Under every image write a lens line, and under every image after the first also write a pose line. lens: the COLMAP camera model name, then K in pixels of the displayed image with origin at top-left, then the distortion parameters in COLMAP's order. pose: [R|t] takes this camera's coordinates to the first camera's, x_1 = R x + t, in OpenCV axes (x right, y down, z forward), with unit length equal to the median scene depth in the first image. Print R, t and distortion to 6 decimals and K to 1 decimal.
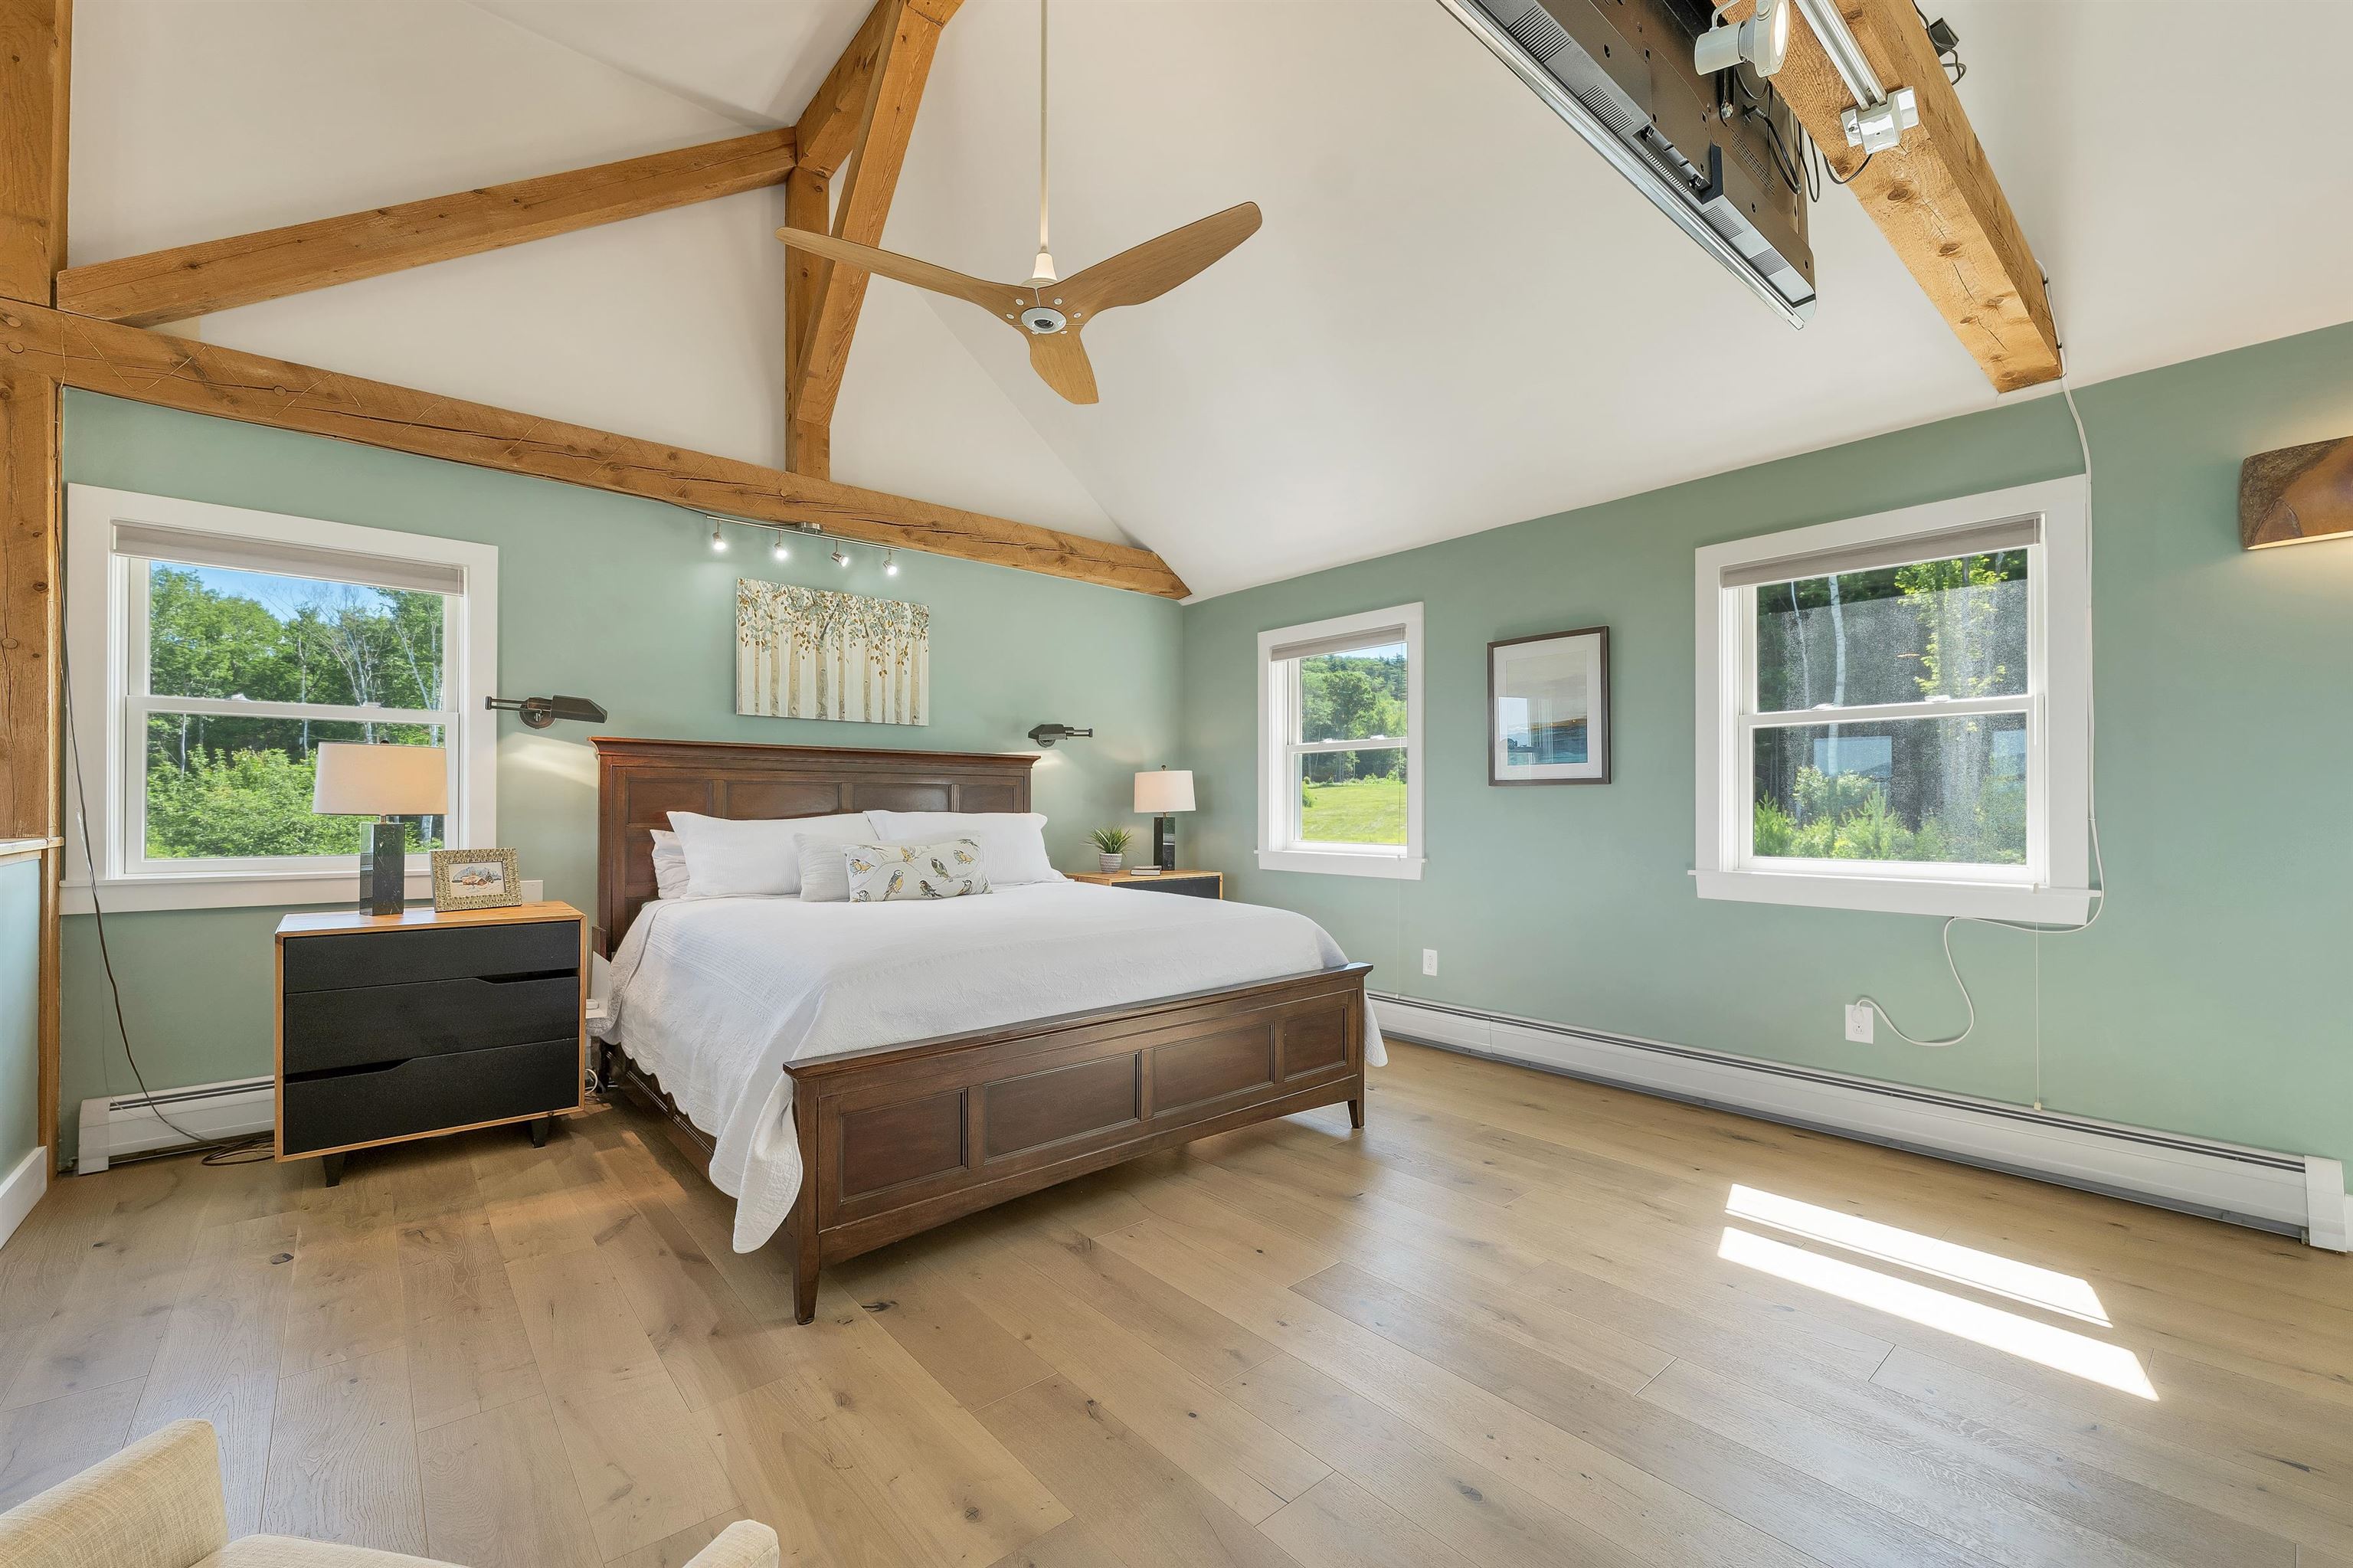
lens RADIAL K [[970.5, 0, 1165.6], [0, 970.5, 795.5], [0, 0, 1]] dist [0.001693, 0.000194]
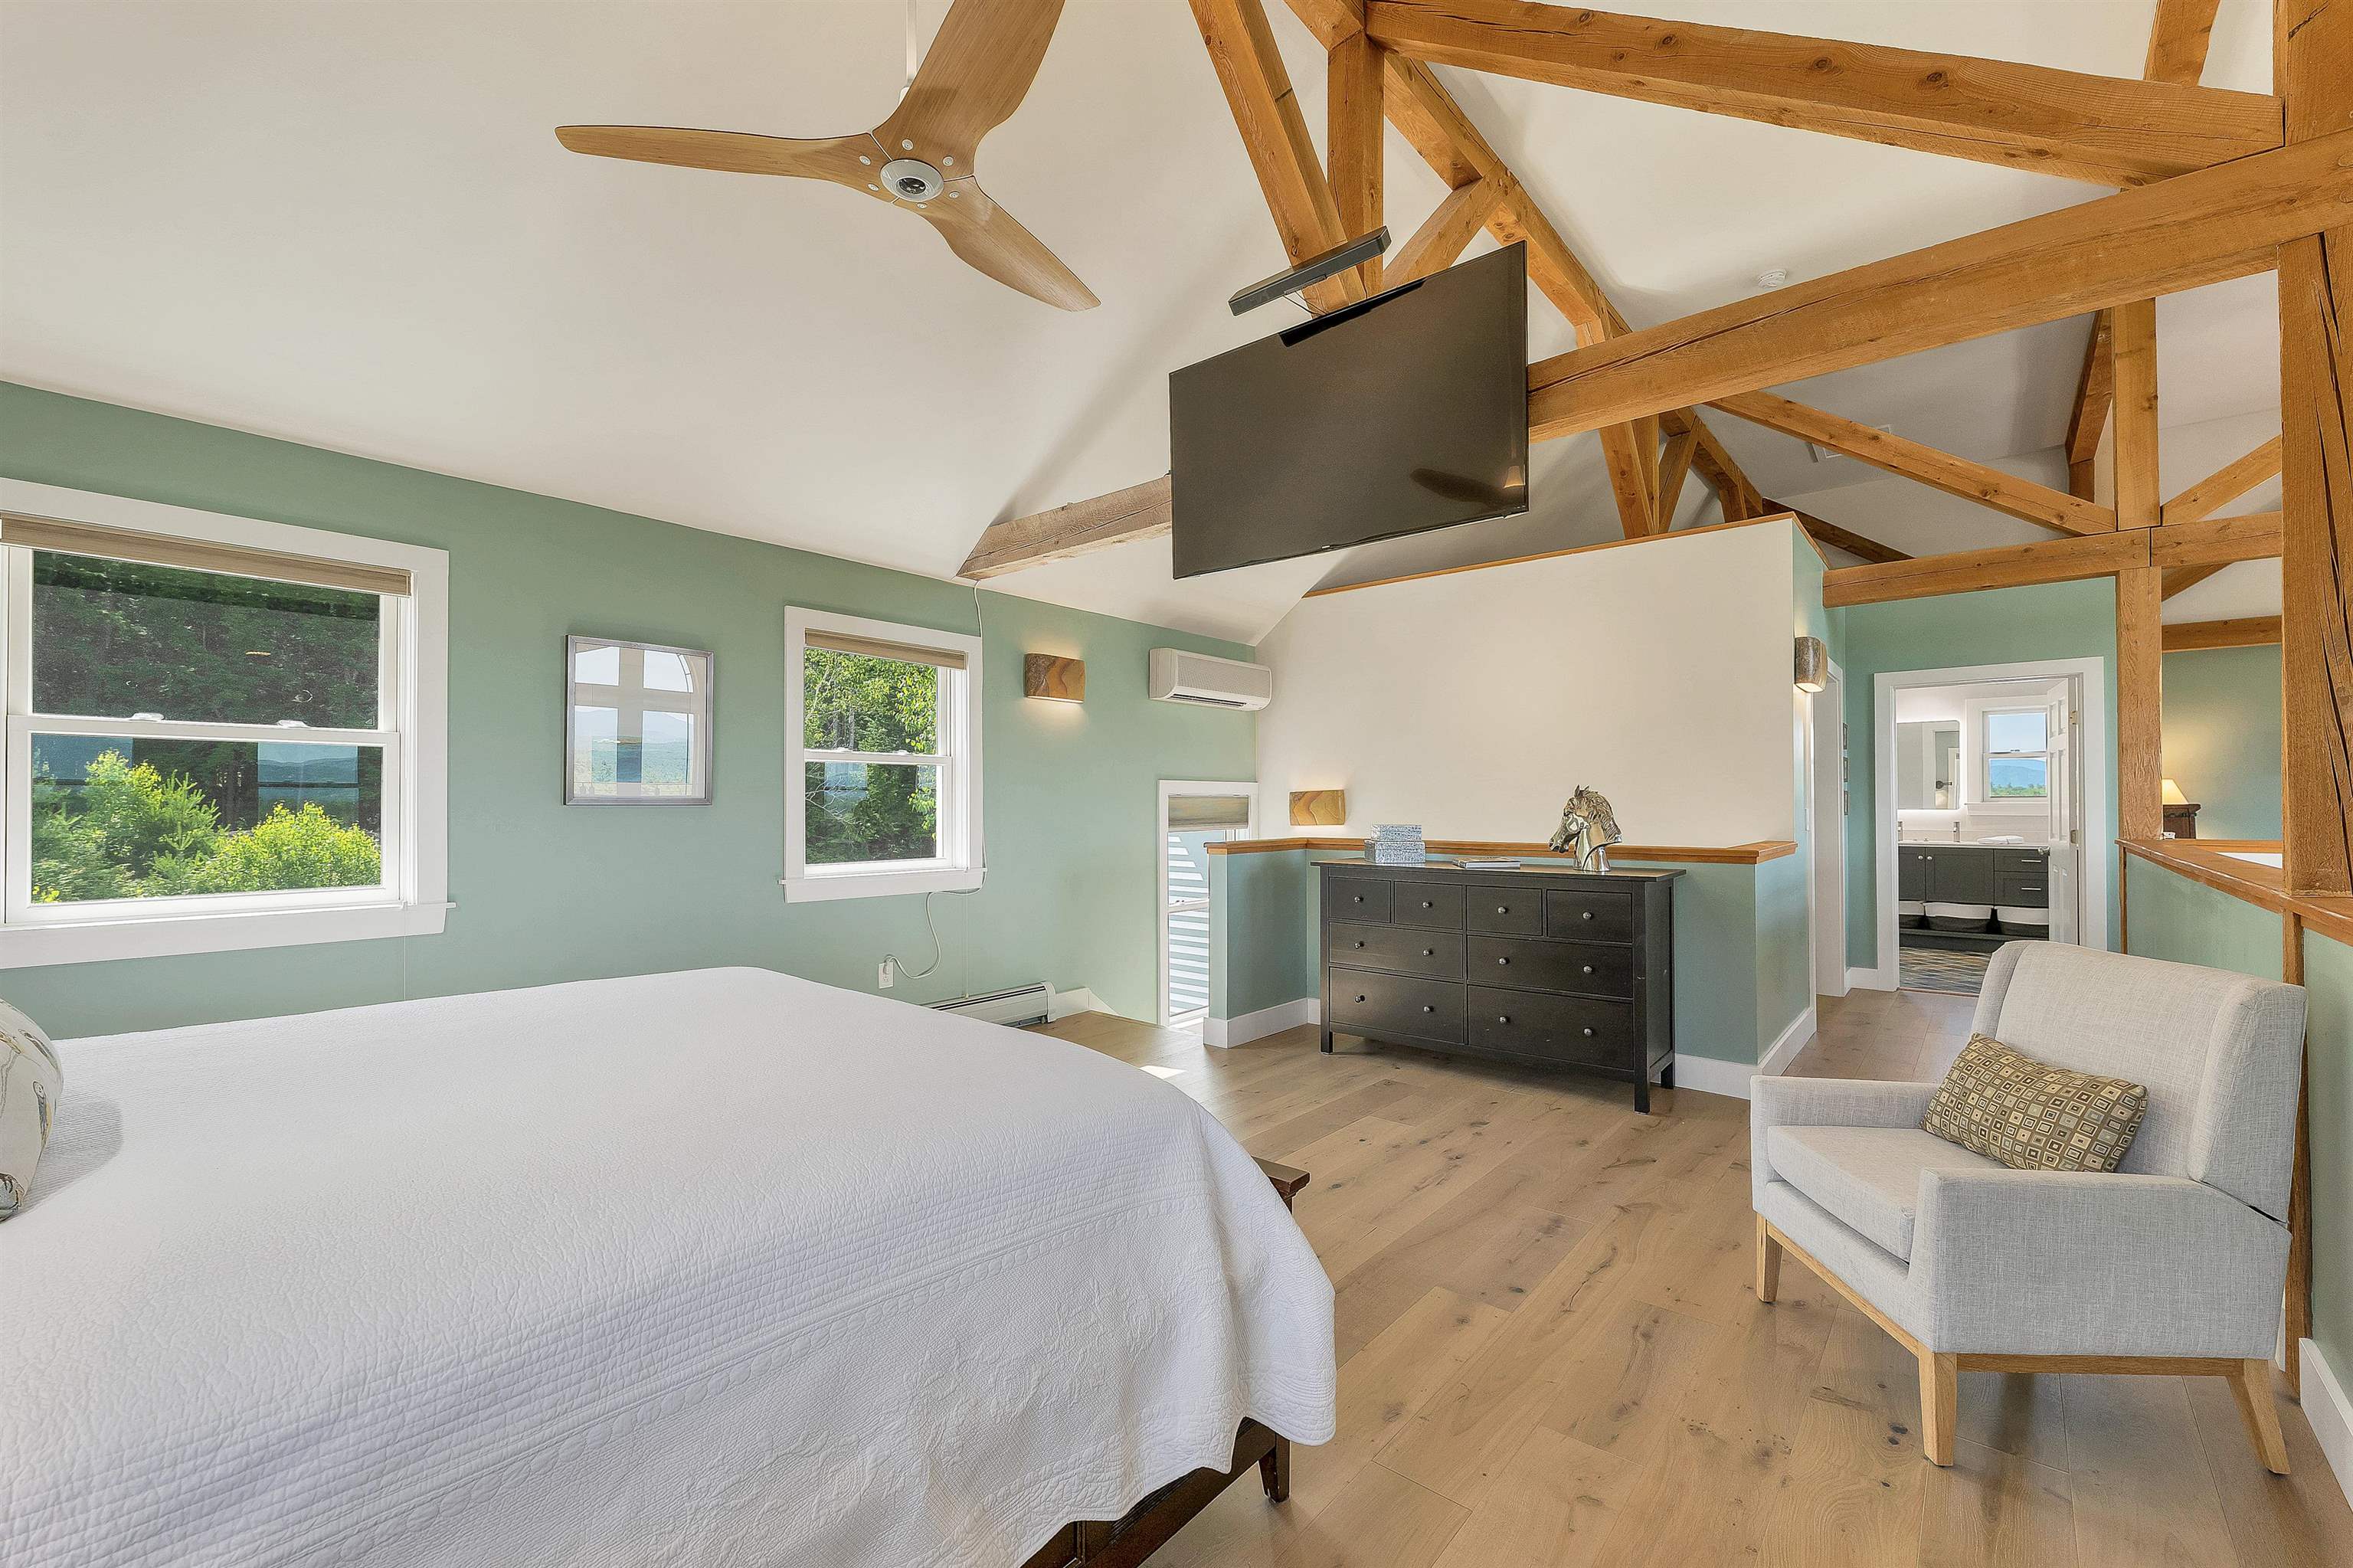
lens RADIAL K [[970.5, 0, 1165.6], [0, 970.5, 795.5], [0, 0, 1]] dist [0.001693, 0.000194]
pose [[-0.156587, 0.024388, 0.987363, -0.693449], [0.004039, 0.999703, -0.024052, 0.005847], [-0.987656, 0.000222, -0.156639, 0.742297]]
